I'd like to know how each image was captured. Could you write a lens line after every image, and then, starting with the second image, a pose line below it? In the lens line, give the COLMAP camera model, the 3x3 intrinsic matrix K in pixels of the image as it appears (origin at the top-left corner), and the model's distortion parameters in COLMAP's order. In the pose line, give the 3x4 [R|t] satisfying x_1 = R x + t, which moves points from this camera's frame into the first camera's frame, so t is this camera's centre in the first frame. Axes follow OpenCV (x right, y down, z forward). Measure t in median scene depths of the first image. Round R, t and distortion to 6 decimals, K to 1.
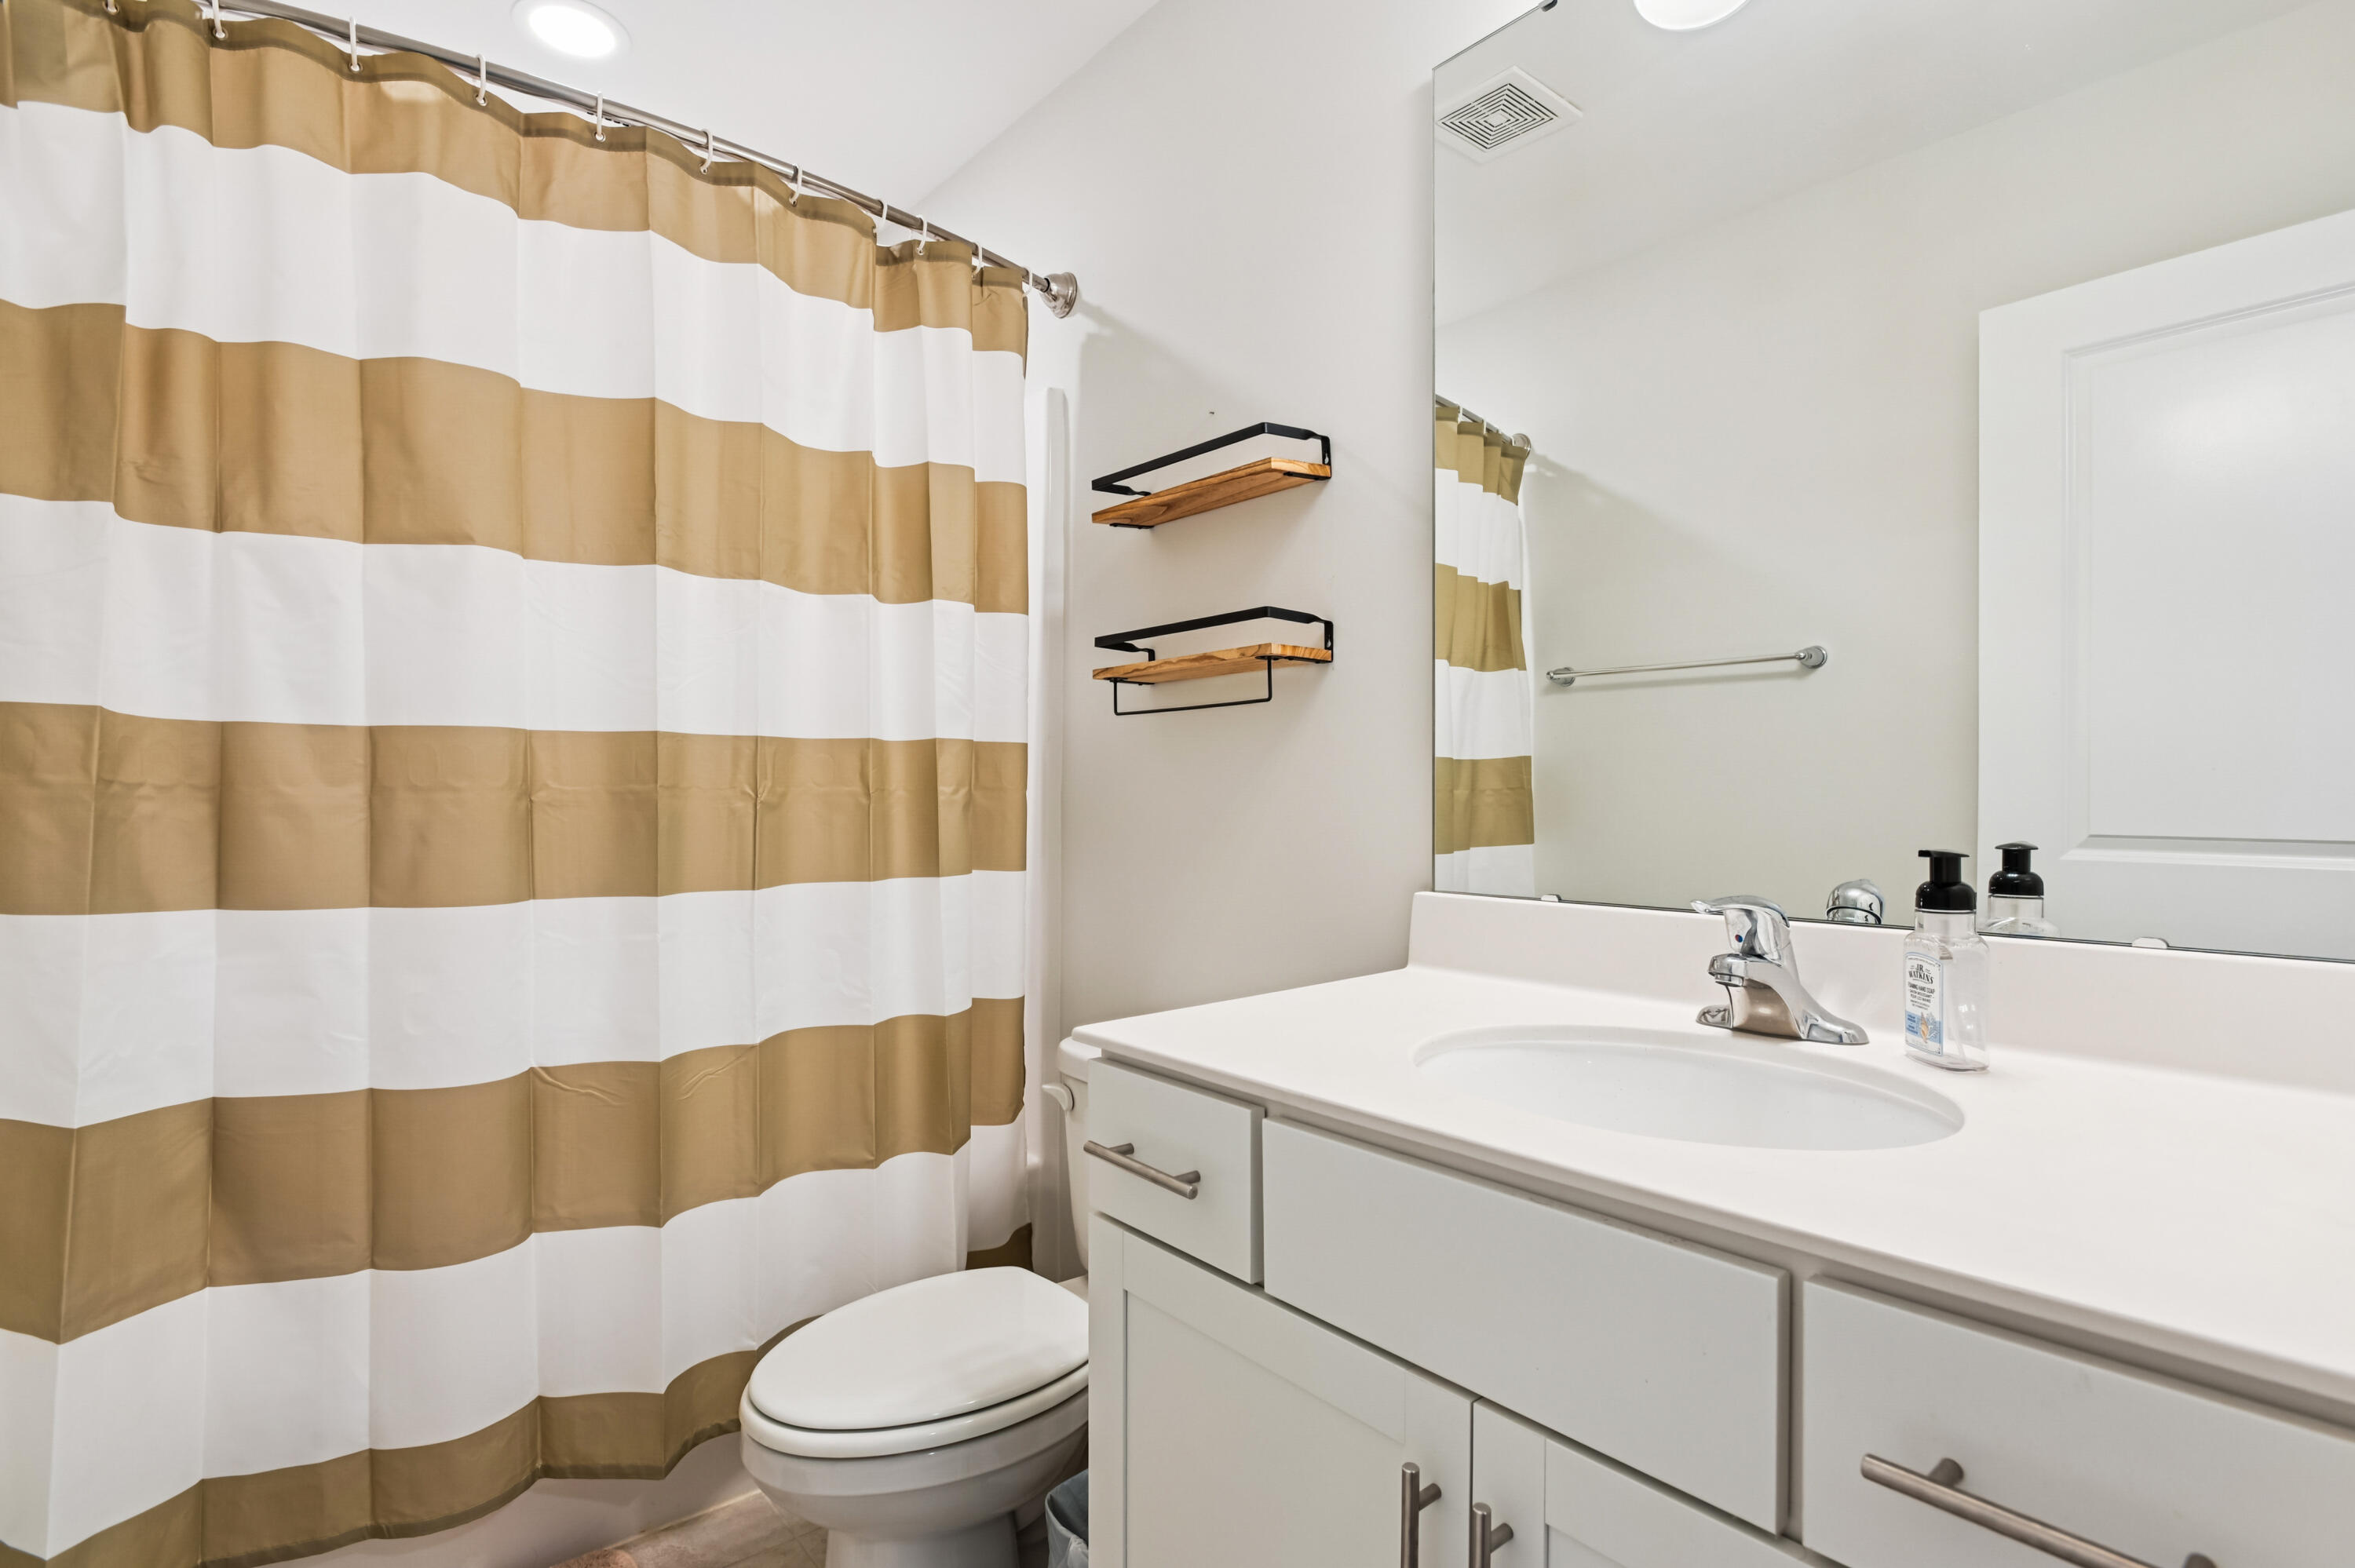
lens RADIAL K [[1145.7, 0, 1165.5], [0, 1145.7, 787.8], [0, 0, 1]] dist [-0.016485, 0.001072]
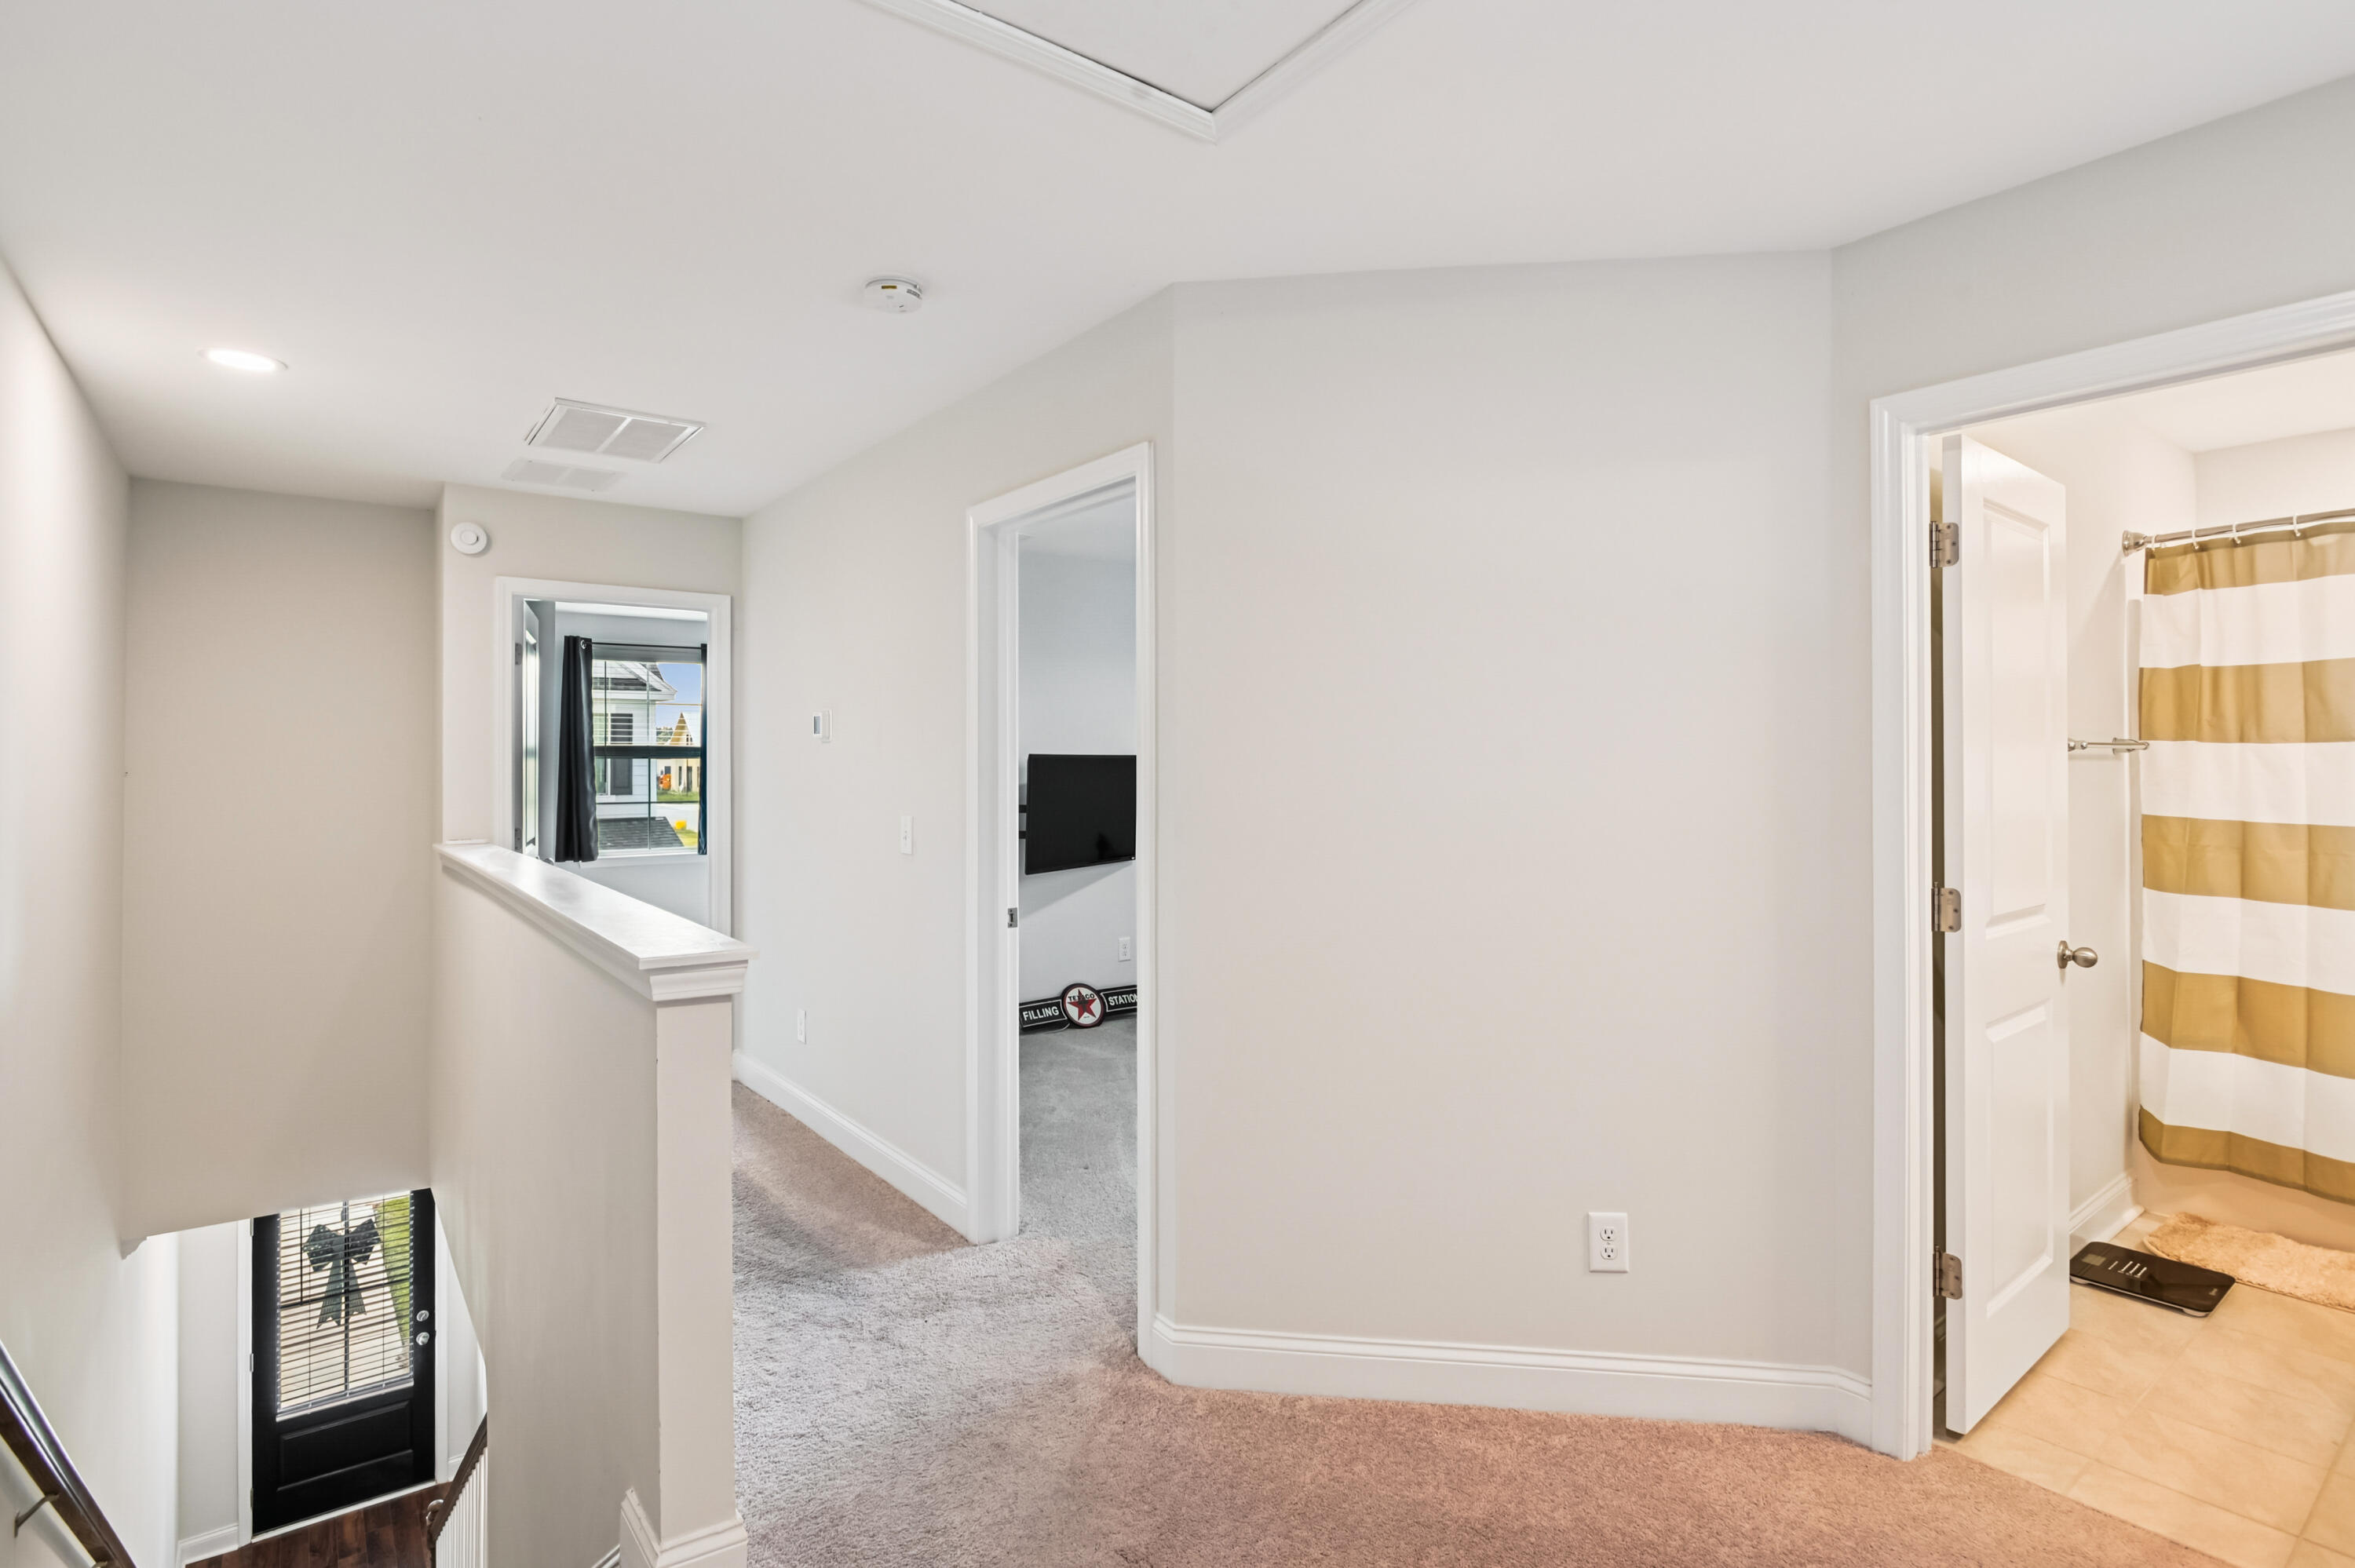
lens RADIAL K [[1145.7, 0, 1167.1], [0, 1145.7, 775.0], [0, 0, 1]] dist [-0.016485, 0.001072]
pose [[-0.041613, 0.006330, -0.999114, 1.658133], [-0.002557, 0.999976, 0.006442, -0.165372], [0.999131, 0.002823, -0.041596, -1.184904]]
